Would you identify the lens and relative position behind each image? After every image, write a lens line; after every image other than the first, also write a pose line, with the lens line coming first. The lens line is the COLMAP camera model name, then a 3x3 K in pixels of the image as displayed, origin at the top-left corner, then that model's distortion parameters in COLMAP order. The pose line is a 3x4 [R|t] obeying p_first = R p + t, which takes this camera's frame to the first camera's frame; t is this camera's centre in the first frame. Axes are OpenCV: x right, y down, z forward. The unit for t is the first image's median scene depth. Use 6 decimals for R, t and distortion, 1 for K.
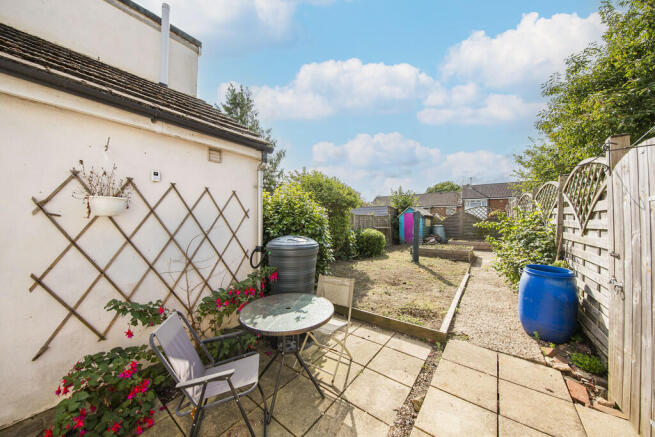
lens RADIAL K [[221.0, 0, 328.2], [0, 221.0, 217.9], [0, 0, 1]] dist [0.000741, -0.000007]
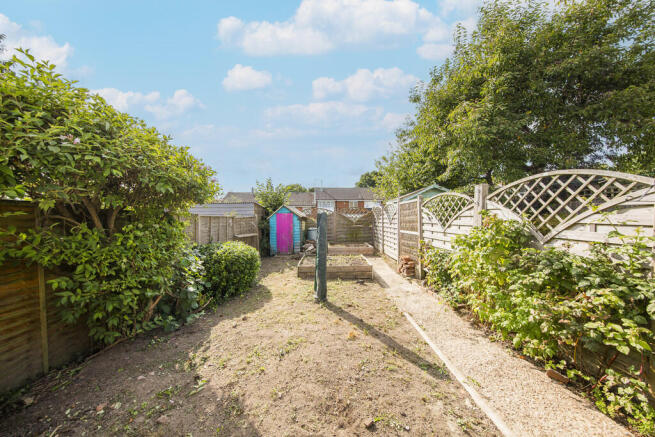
lens RADIAL K [[221.0, 0, 329.5], [0, 221.0, 218.7], [0, 0, 1]] dist [0.000741, -0.000007]
pose [[0.793415, -0.004304, 0.608666, 0.041846], [-0.001449, 0.999959, 0.008959, -0.013533], [-0.608679, -0.007990, 0.793376, 0.373769]]
